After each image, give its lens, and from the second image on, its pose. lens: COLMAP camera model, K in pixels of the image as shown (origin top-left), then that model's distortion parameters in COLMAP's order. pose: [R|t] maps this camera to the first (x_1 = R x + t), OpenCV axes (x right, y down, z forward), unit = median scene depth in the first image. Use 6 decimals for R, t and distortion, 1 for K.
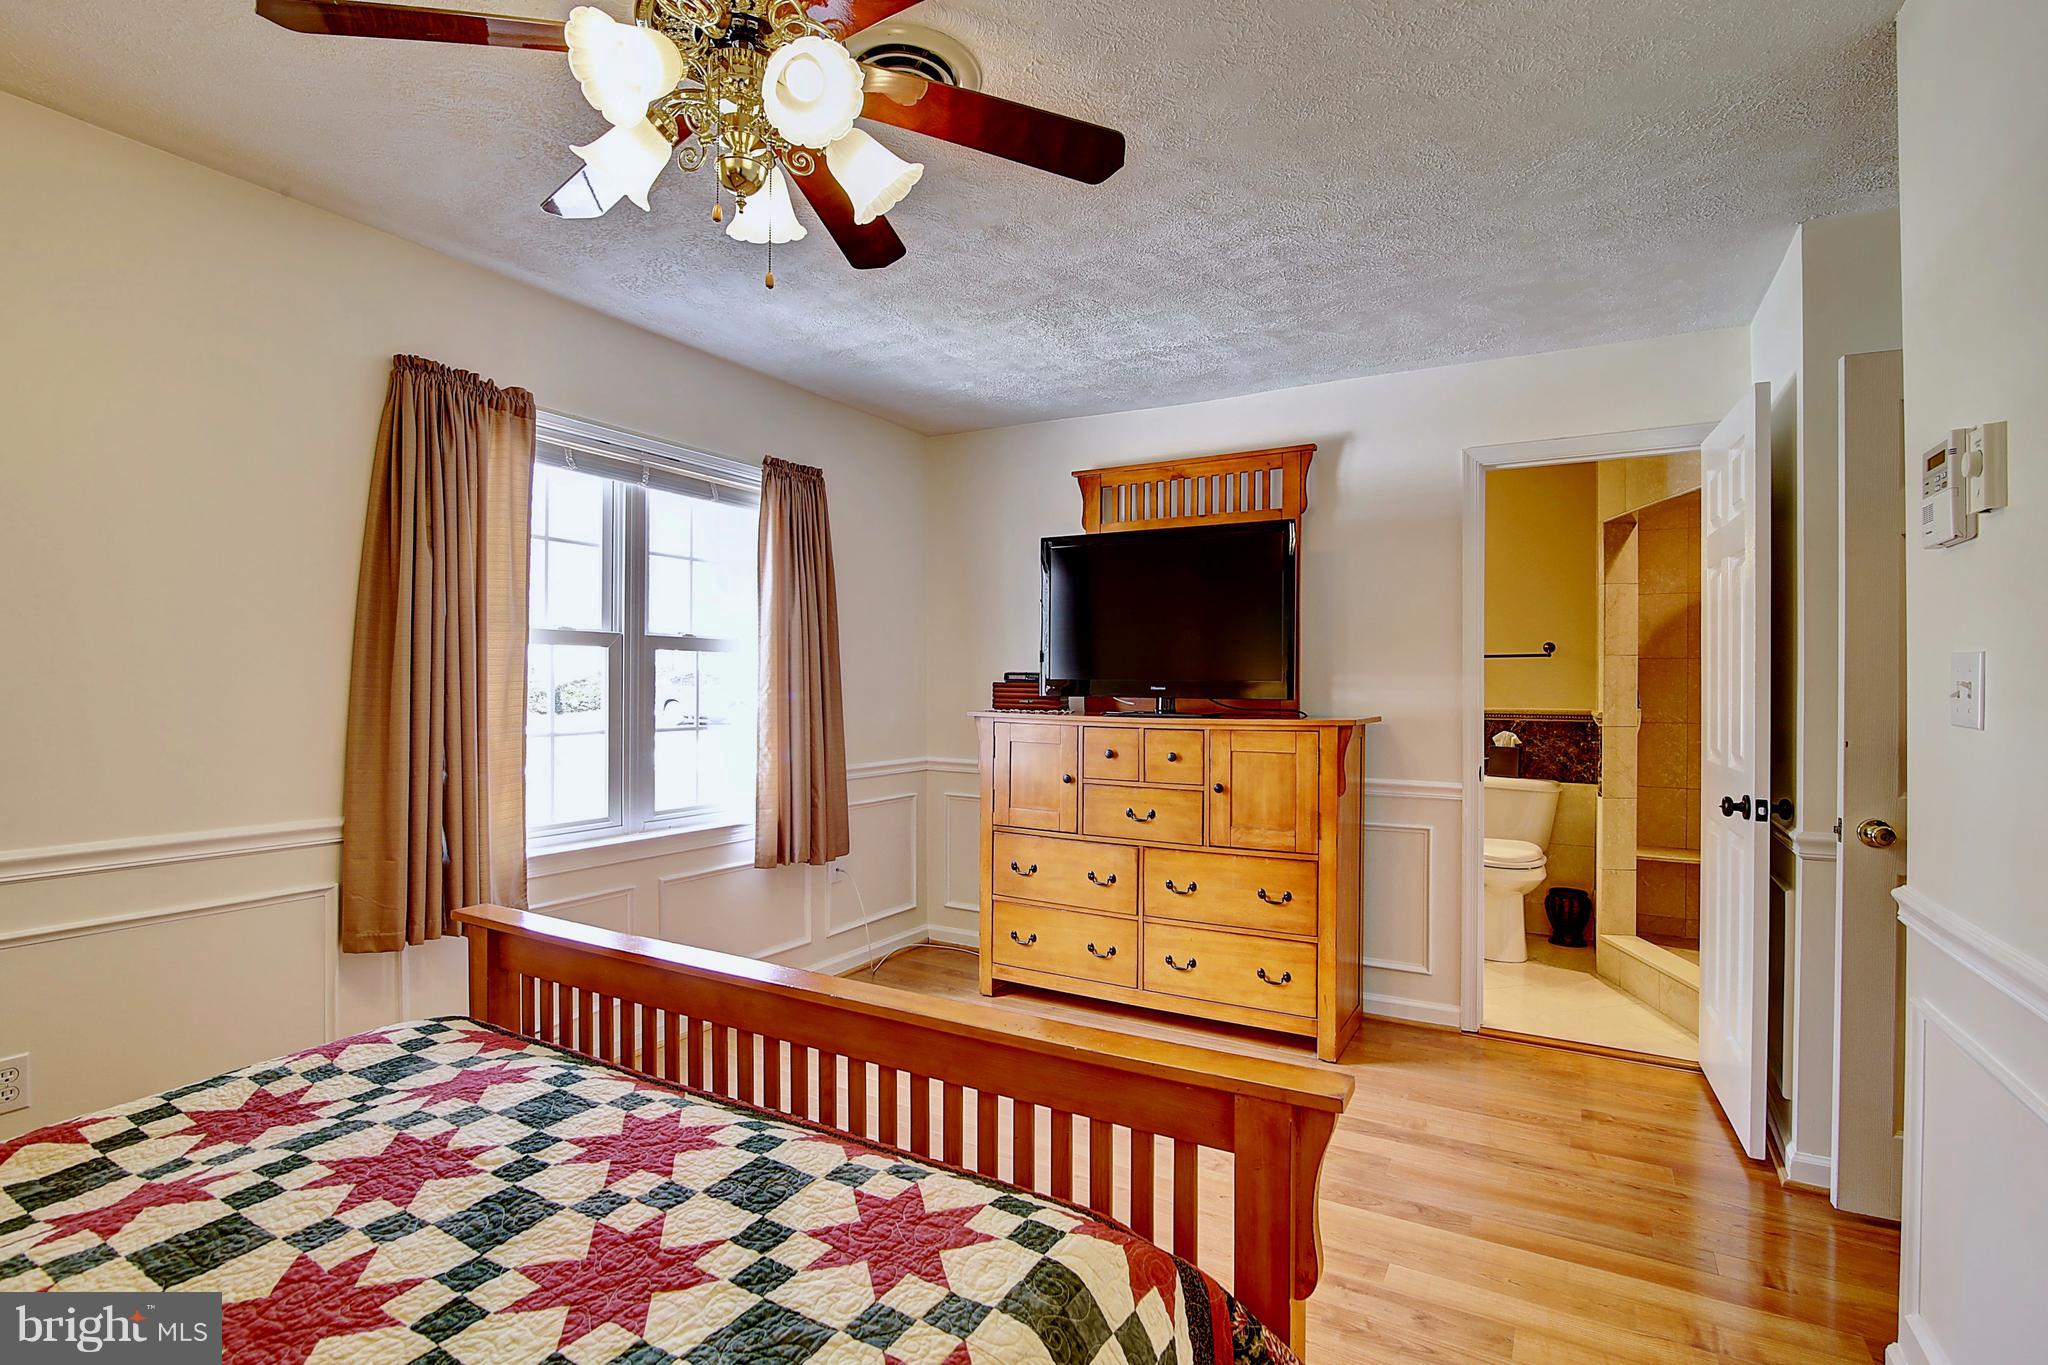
lens RADIAL K [[942.6, 0, 1022.7], [0, 942.6, 685.1], [0, 0, 1]] dist [-0.019422, 0.000731]
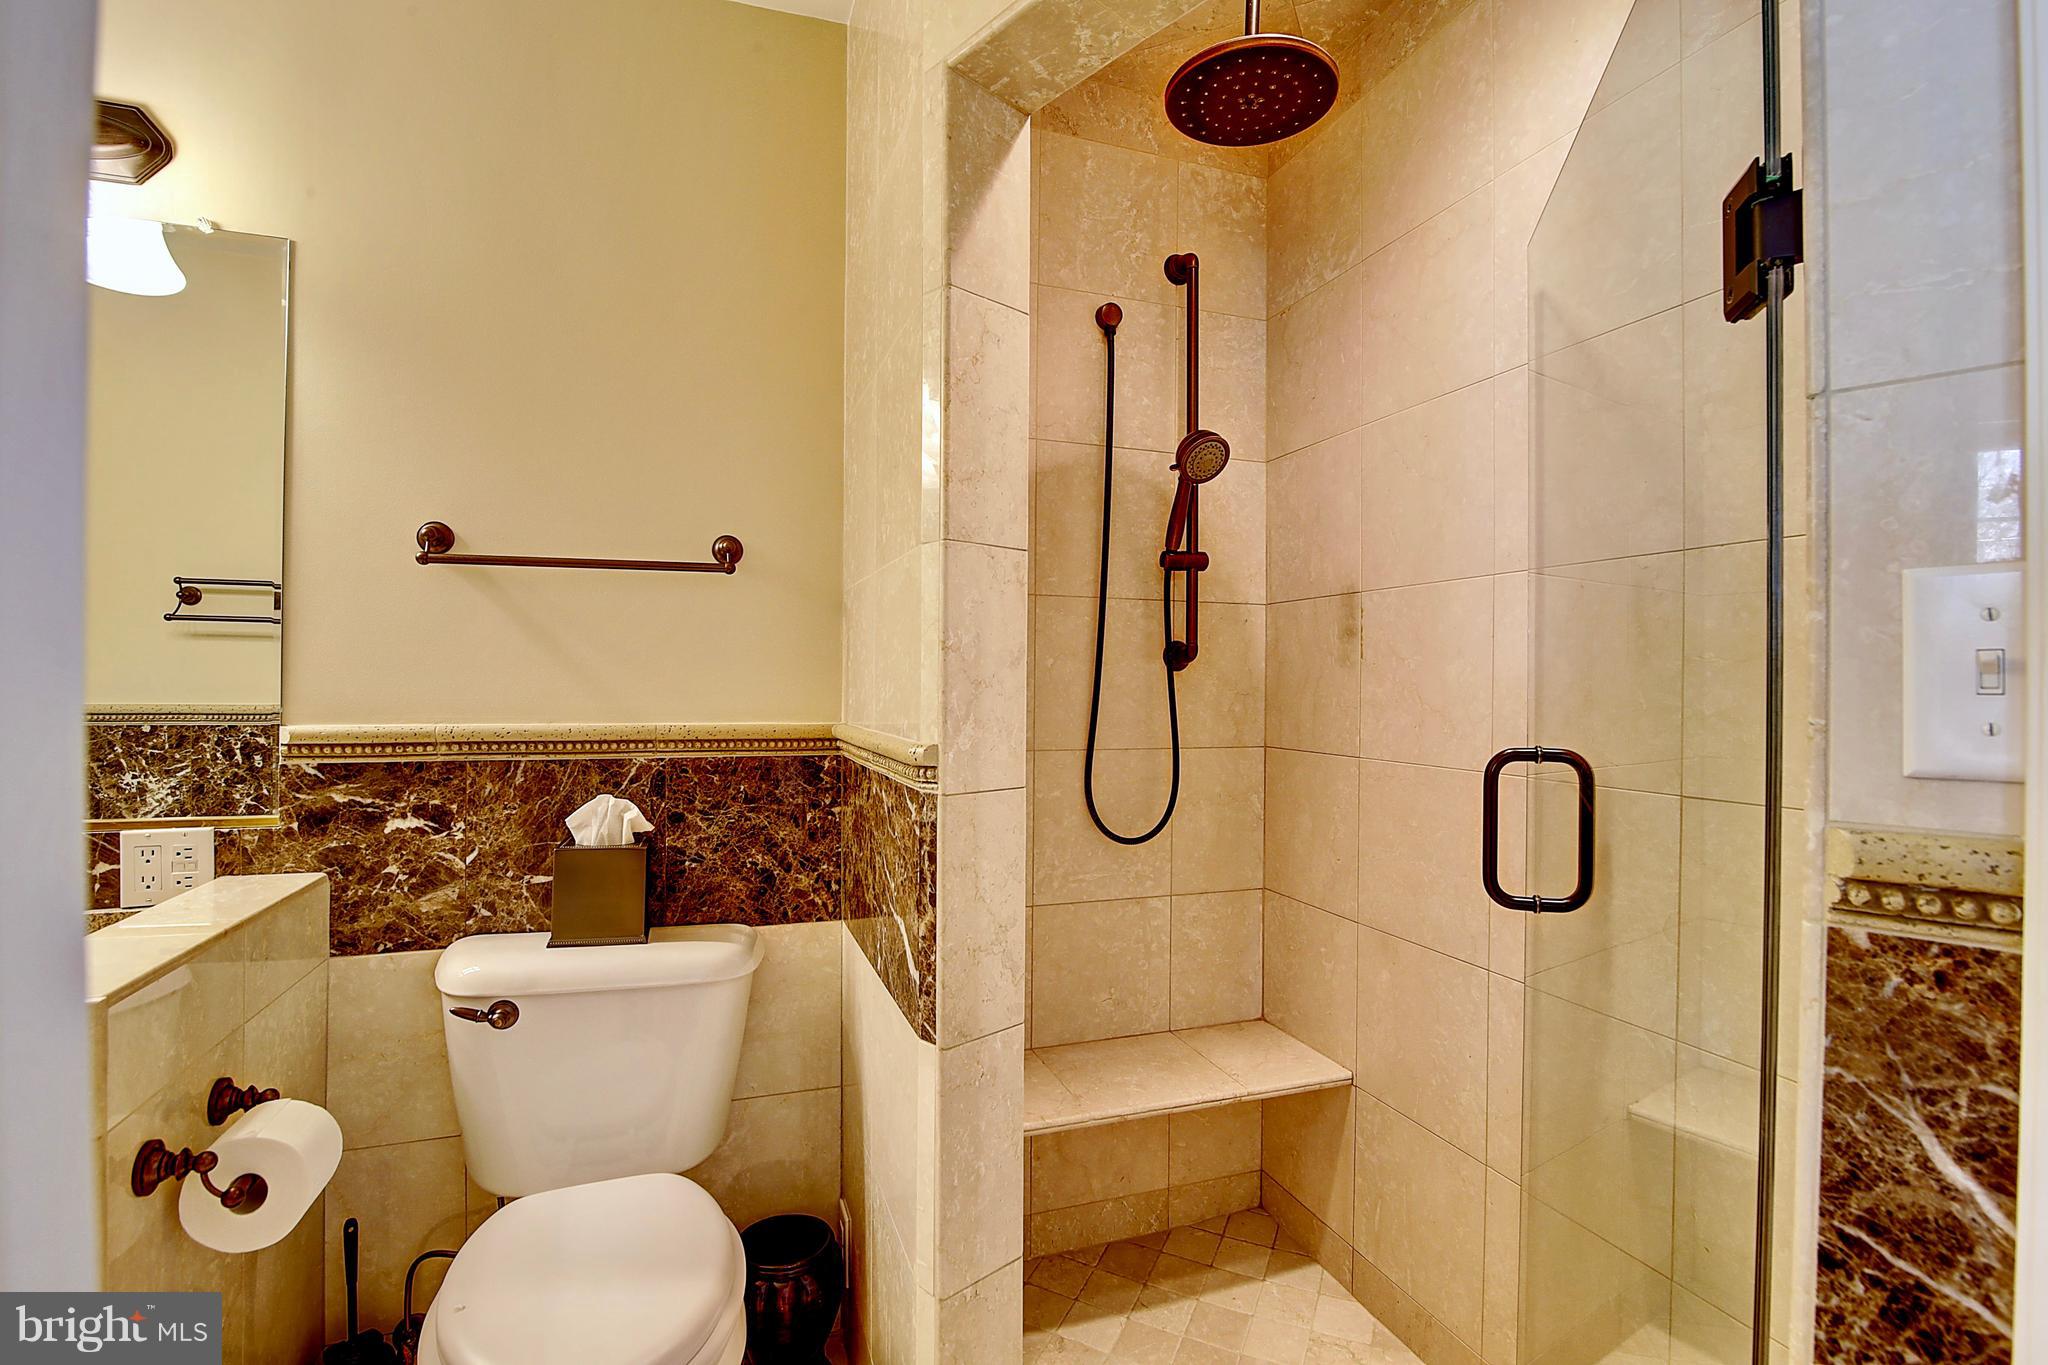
lens RADIAL K [[942.6, 0, 1022.7], [0, 942.6, 685.1], [0, 0, 1]] dist [-0.019422, 0.000731]
pose [[0.640915, -0.001351, 0.767611, 0.325214], [-0.004399, 0.999976, 0.005433, 0.007917], [-0.767600, -0.006858, 0.640893, 0.619529]]
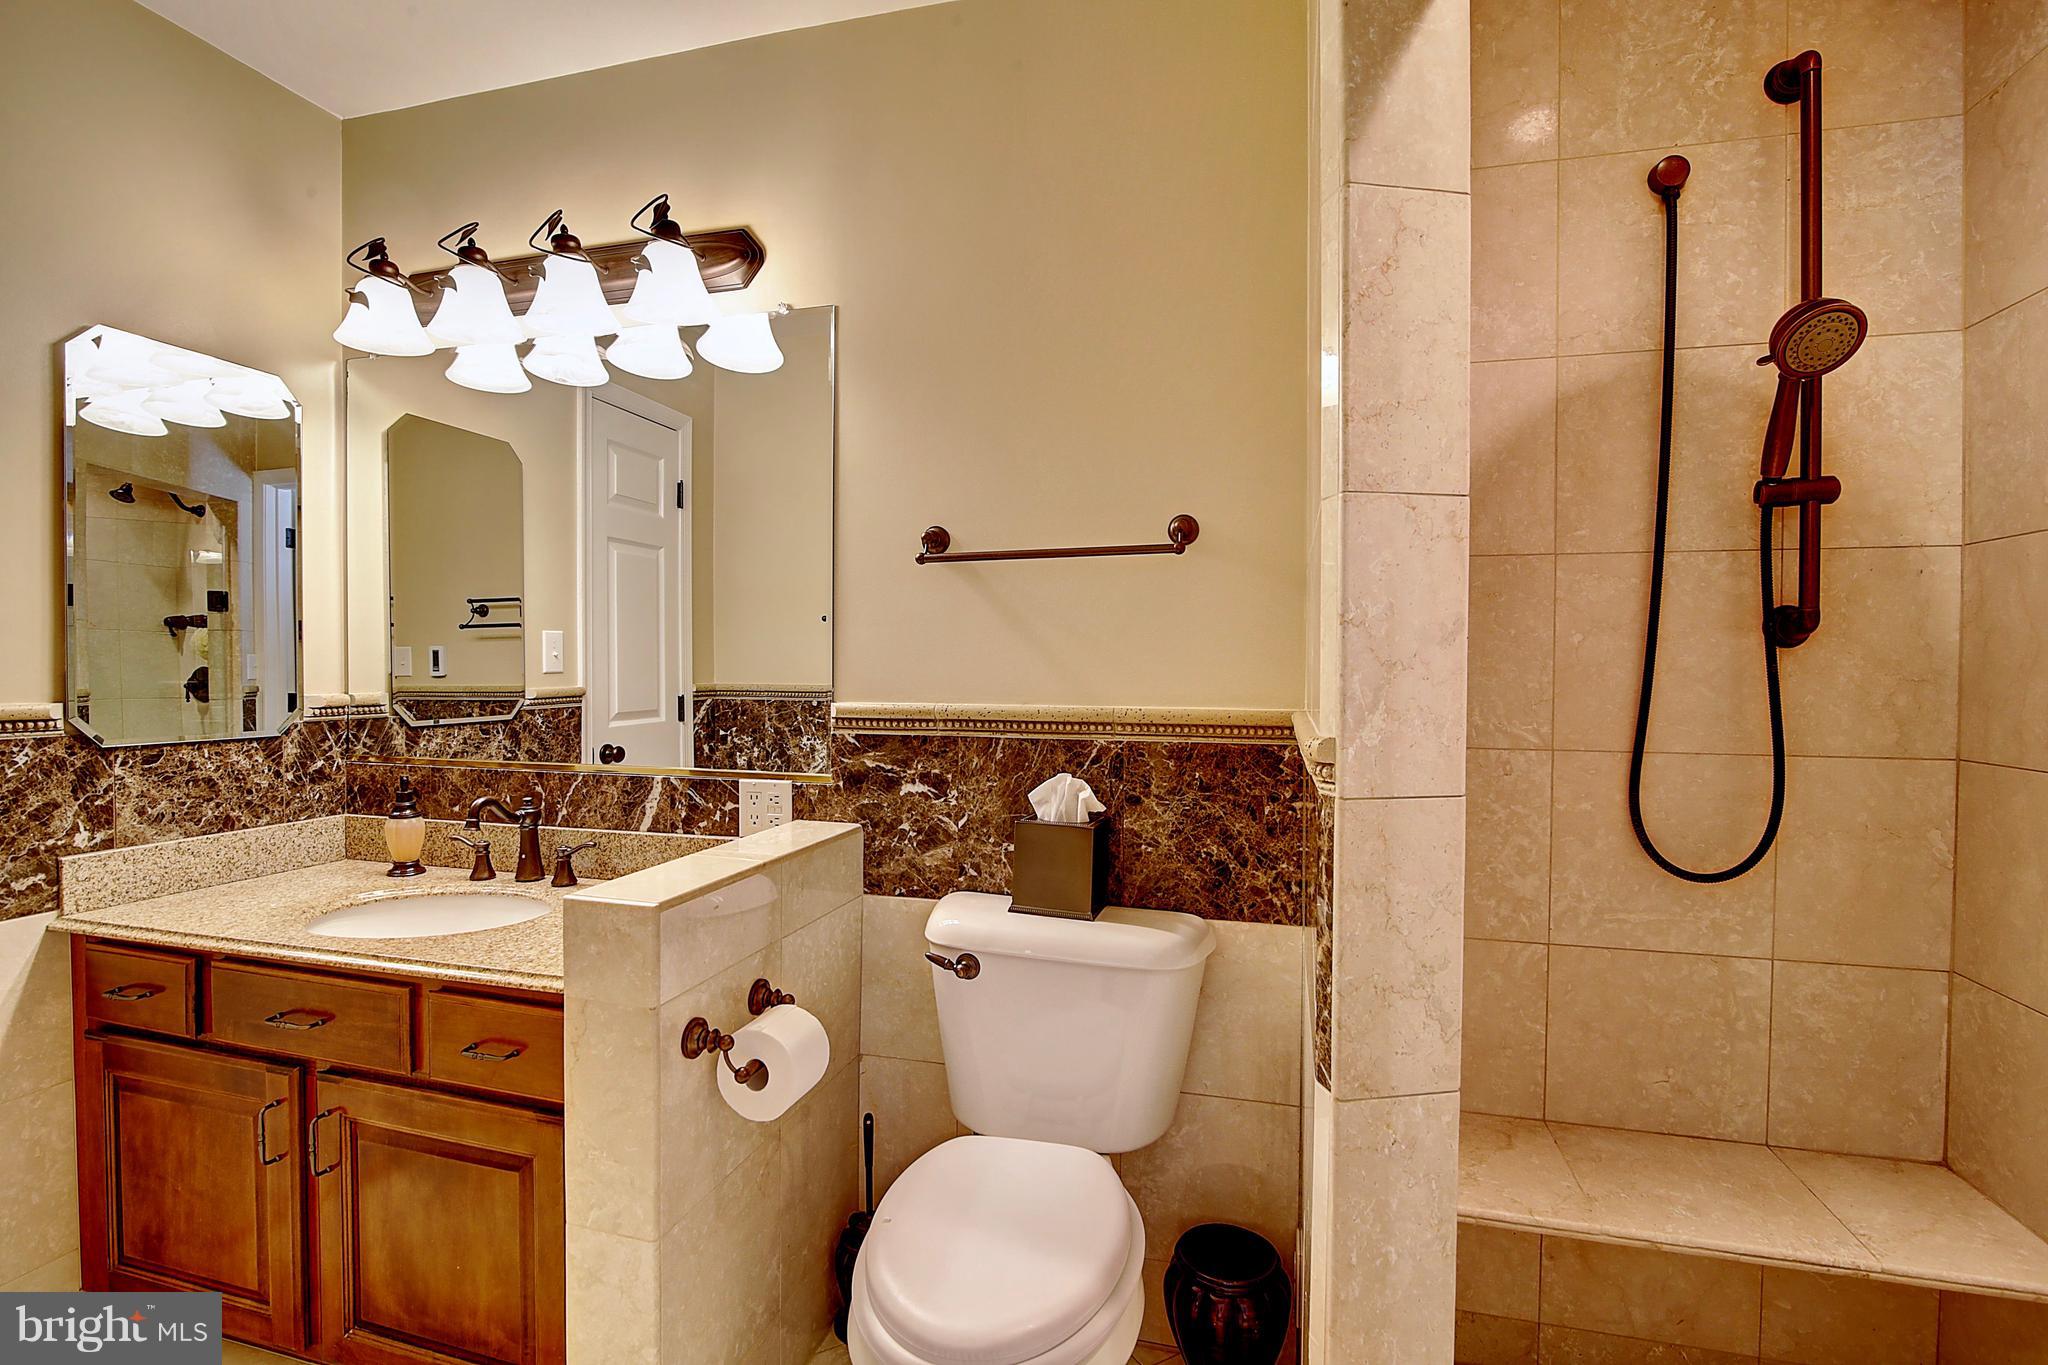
lens RADIAL K [[942.6, 0, 1022.7], [0, 942.6, 685.1], [0, 0, 1]] dist [-0.019422, 0.000731]
pose [[0.965545, -0.006933, 0.260143, 0.374130], [0.001296, 0.999761, 0.021831, 0.008648], [-0.260232, -0.020742, 0.965323, 0.613885]]
